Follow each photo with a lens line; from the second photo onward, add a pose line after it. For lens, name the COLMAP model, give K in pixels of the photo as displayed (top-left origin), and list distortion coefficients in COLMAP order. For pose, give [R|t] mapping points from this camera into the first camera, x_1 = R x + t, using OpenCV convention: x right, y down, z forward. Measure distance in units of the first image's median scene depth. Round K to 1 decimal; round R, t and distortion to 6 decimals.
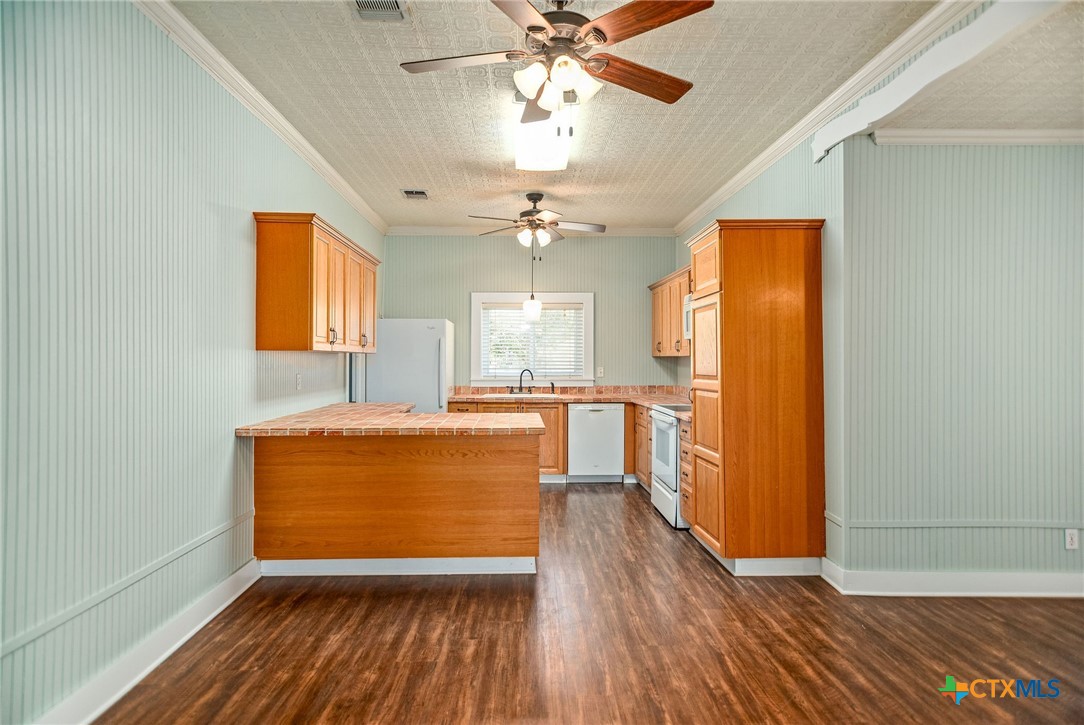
lens RADIAL K [[622.0, 0, 539.9], [0, 622.0, 361.1], [0, 0, 1]] dist [-0.000395, -0.000376]
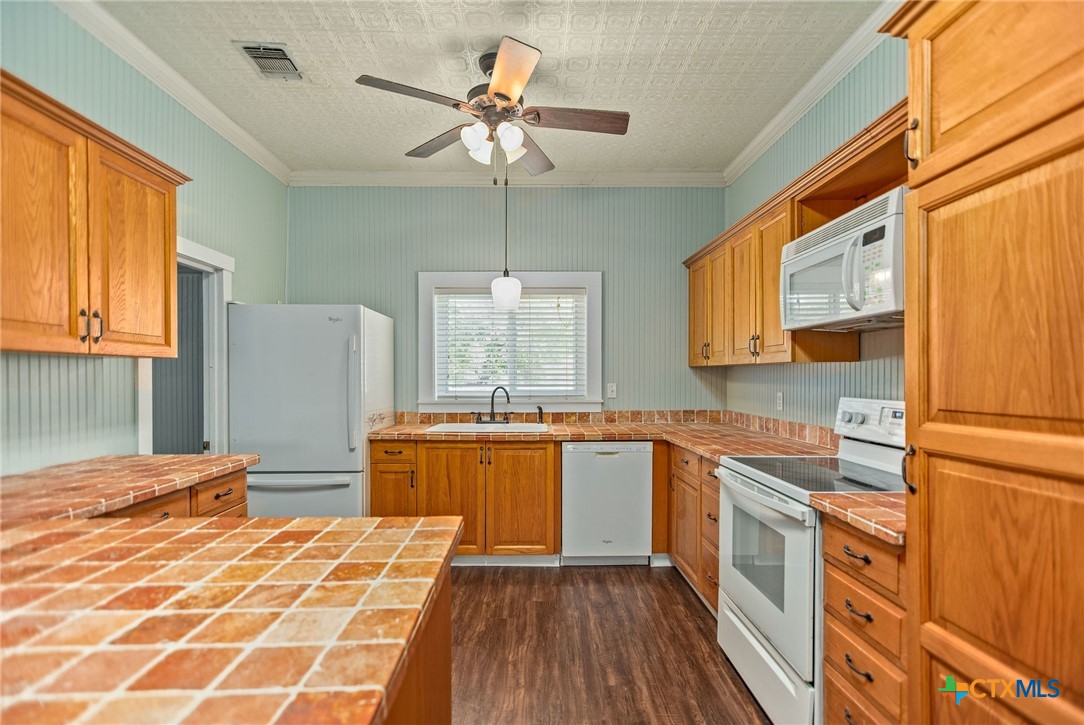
lens RADIAL K [[501.6, 0, 543.2], [0, 501.6, 391.2], [0, 0, 1]] dist [0.000802, 0.000096]
pose [[0.999931, -0.003785, -0.011142, 0.031956], [0.004135, 0.999493, 0.031569, 0.001336], [0.011017, -0.031613, 0.999439, 0.497649]]
